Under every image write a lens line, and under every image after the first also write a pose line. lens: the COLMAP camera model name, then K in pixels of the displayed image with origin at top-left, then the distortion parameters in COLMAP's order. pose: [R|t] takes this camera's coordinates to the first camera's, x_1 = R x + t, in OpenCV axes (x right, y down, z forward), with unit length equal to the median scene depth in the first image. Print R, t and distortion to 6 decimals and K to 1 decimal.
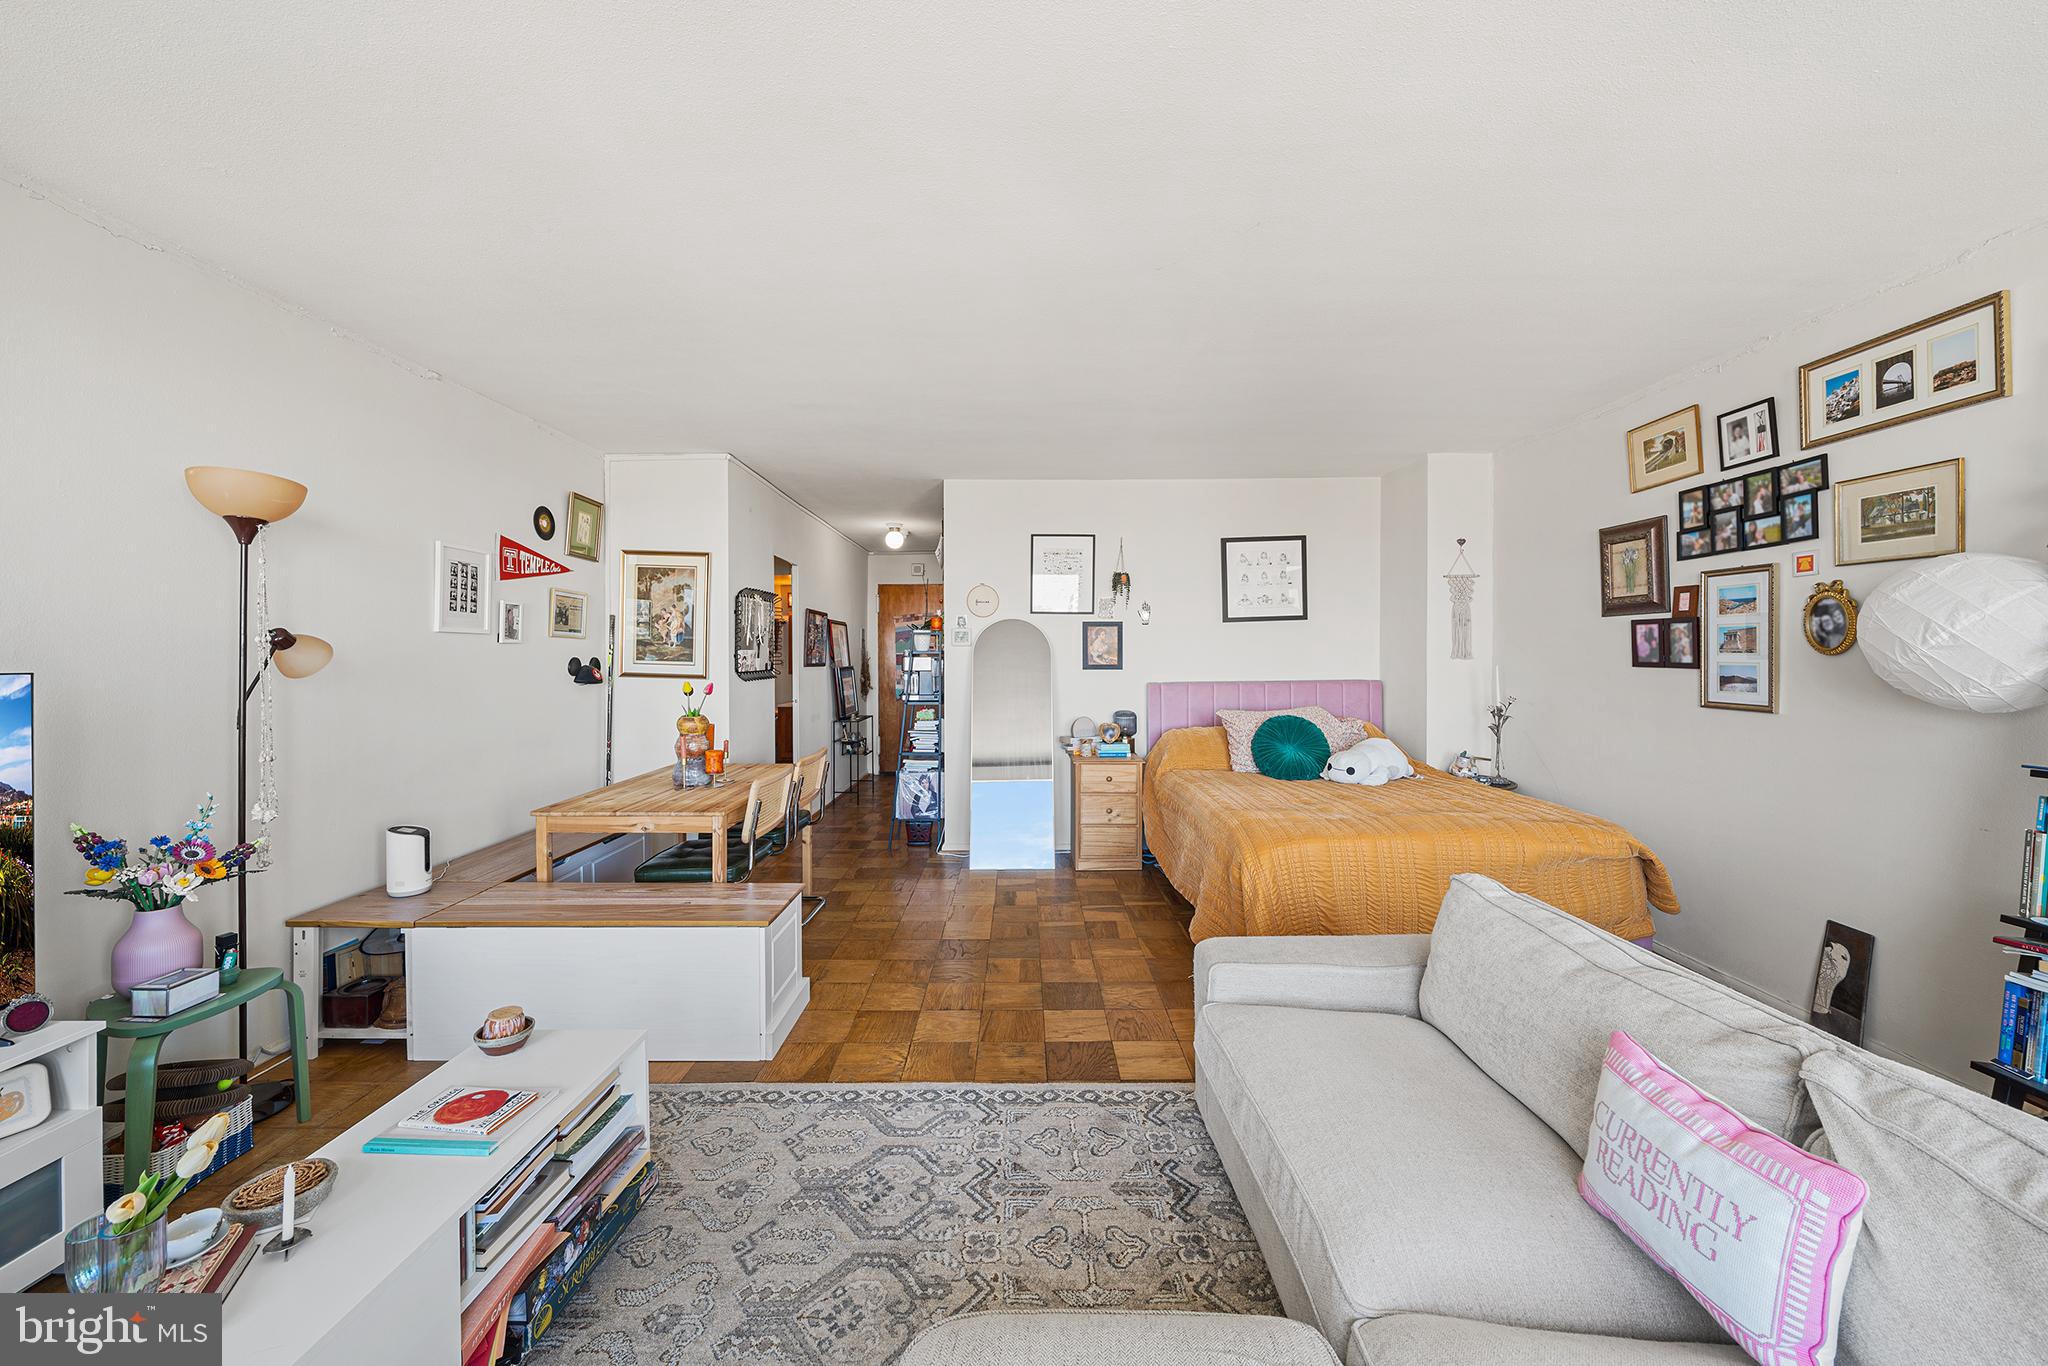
lens RADIAL K [[745.2, 0, 1027.3], [0, 745.2, 663.5], [0, 0, 1]] dist [-0.002049, -0.000374]
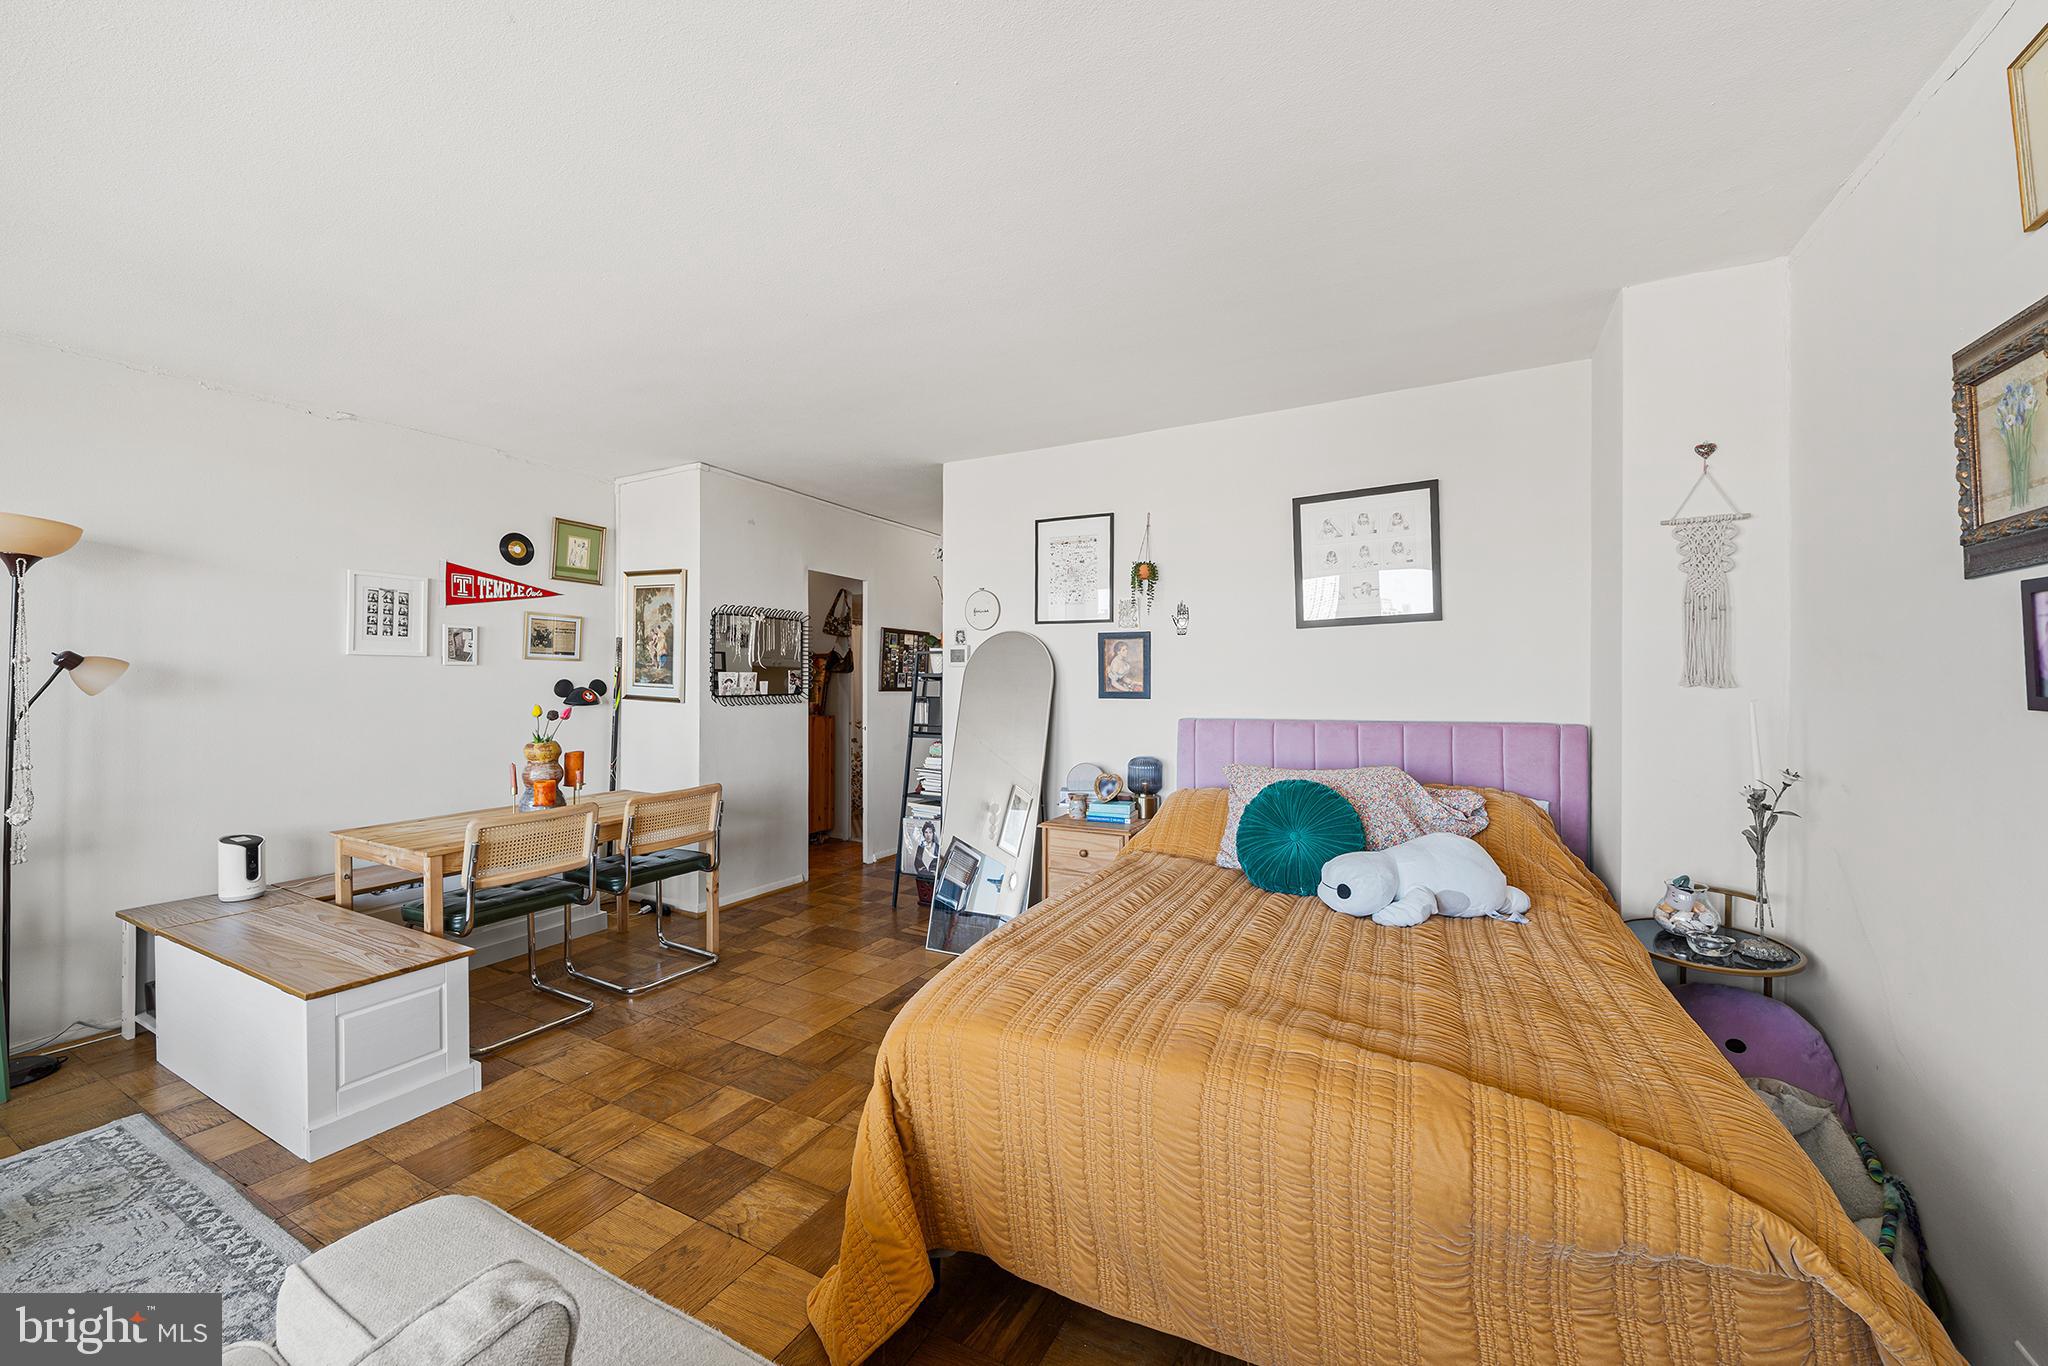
lens RADIAL K [[774.1, 0, 1048.4], [0, 774.1, 680.8], [0, 0, 1]] dist [-0.000583, -0.000556]
pose [[0.883127, 0.003310, -0.469122, 0.587836], [-0.008231, 0.999931, -0.008439, -0.003246], [0.469062, 0.011314, 0.883093, 0.462354]]
